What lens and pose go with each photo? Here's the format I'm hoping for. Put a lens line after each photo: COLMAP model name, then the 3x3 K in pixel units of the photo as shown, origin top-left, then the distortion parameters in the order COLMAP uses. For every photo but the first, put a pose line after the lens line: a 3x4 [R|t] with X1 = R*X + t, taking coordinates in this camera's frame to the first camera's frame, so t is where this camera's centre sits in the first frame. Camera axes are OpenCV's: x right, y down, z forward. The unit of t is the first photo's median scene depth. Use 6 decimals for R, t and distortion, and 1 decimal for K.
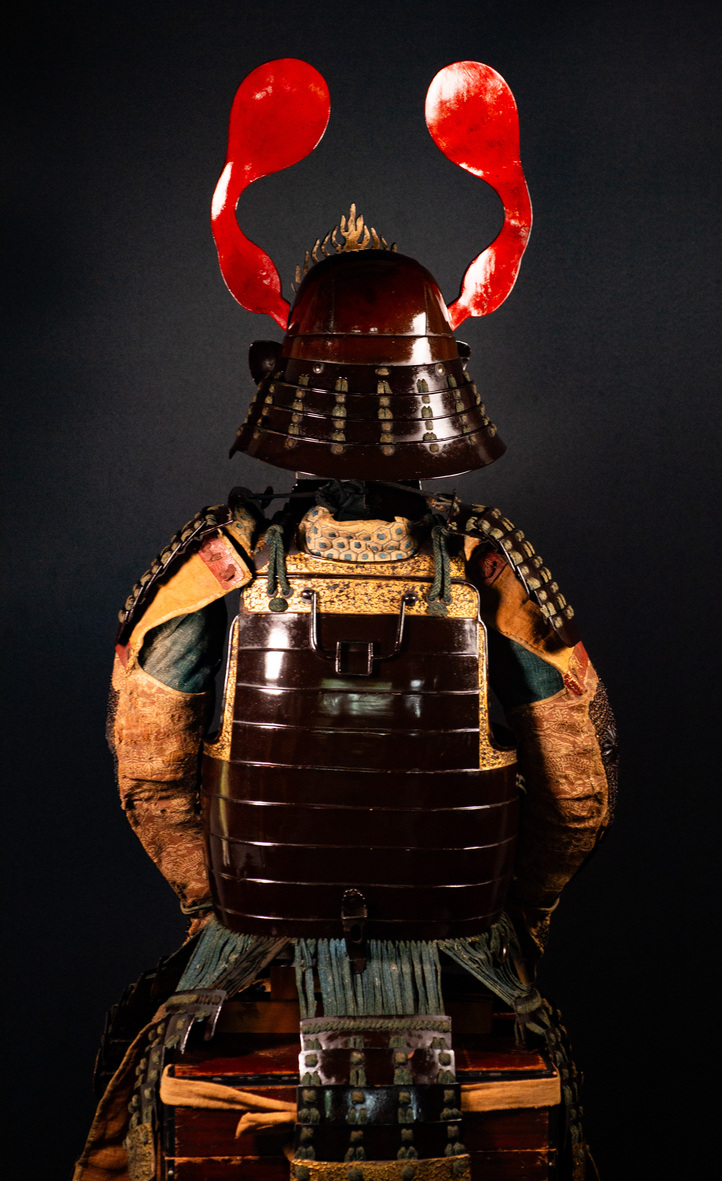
lens RADIAL K [[4084.1, 0, 364.1], [0, 4084.1, 592.0], [0, 0, 1]] dist [0.321584, 0.000000]
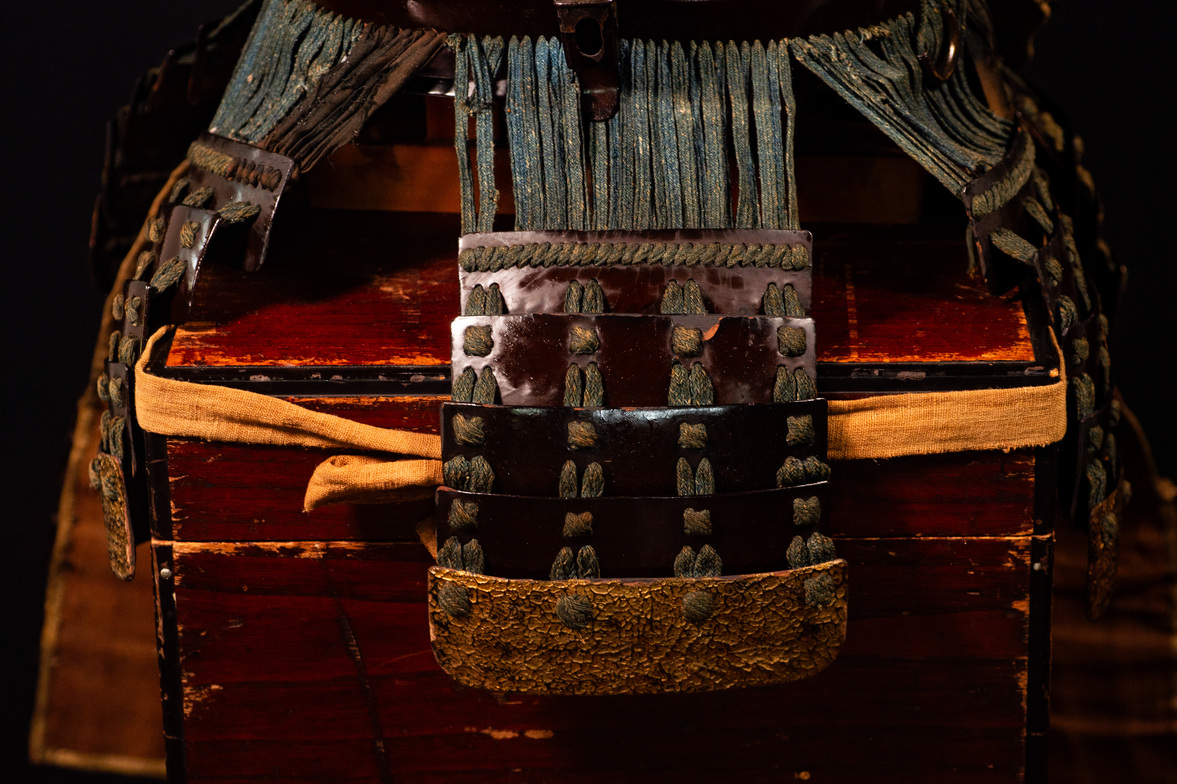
lens RADIAL K [[3408.6, 0, 599.9], [0, 3408.6, 335.6], [0, 0, 1]] dist [0.307064, 0.000000]
pose [[0.994763, 0.023460, -0.099479, 0.034544], [0.009479, 0.947932, 0.318331, 0.000749], [0.101767, -0.317607, 0.942746, 0.655889]]
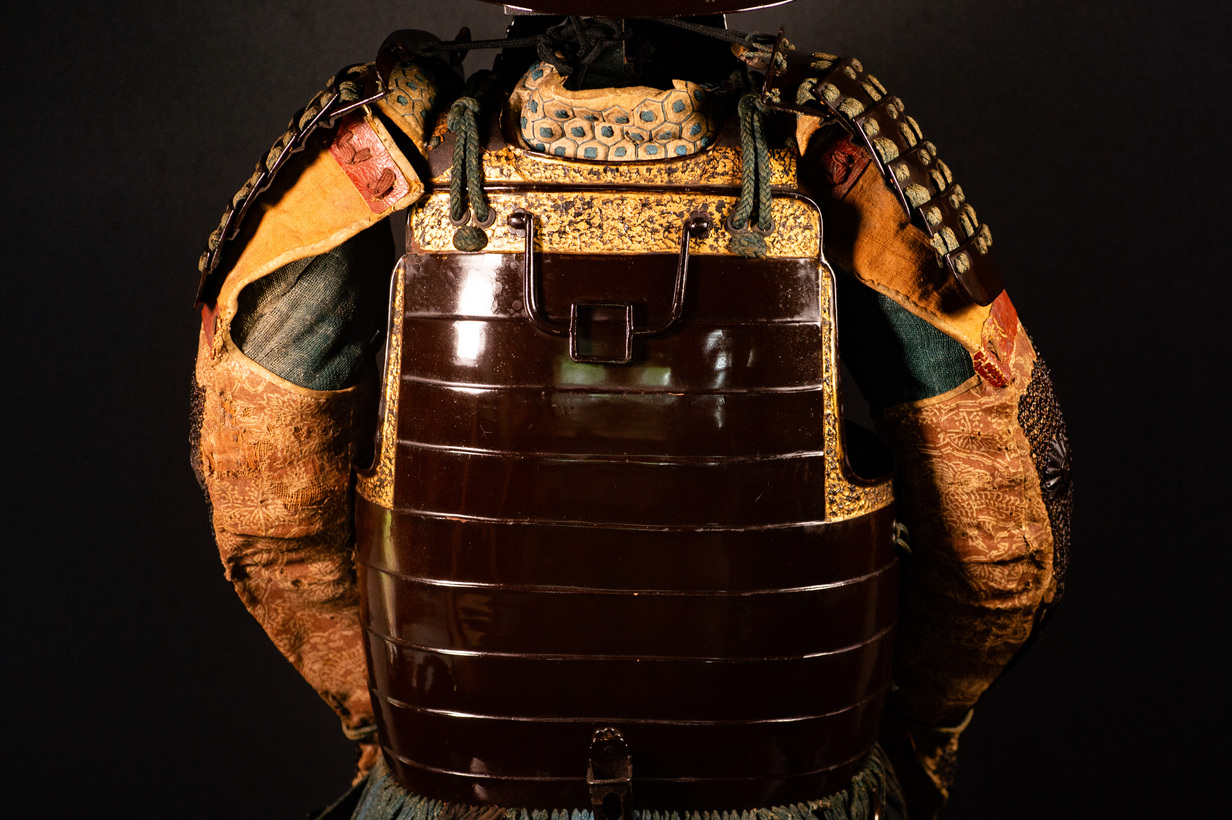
lens RADIAL K [[3567.9, 0, 607.2], [0, 3567.9, 400.7], [0, 0, 1]] dist [0.307064, 0.000000]
pose [[0.997452, -0.009585, -0.070689, 0.033244], [0.016302, 0.995337, 0.095067, -0.021507], [0.069448, -0.095977, 0.992958, 0.501579]]
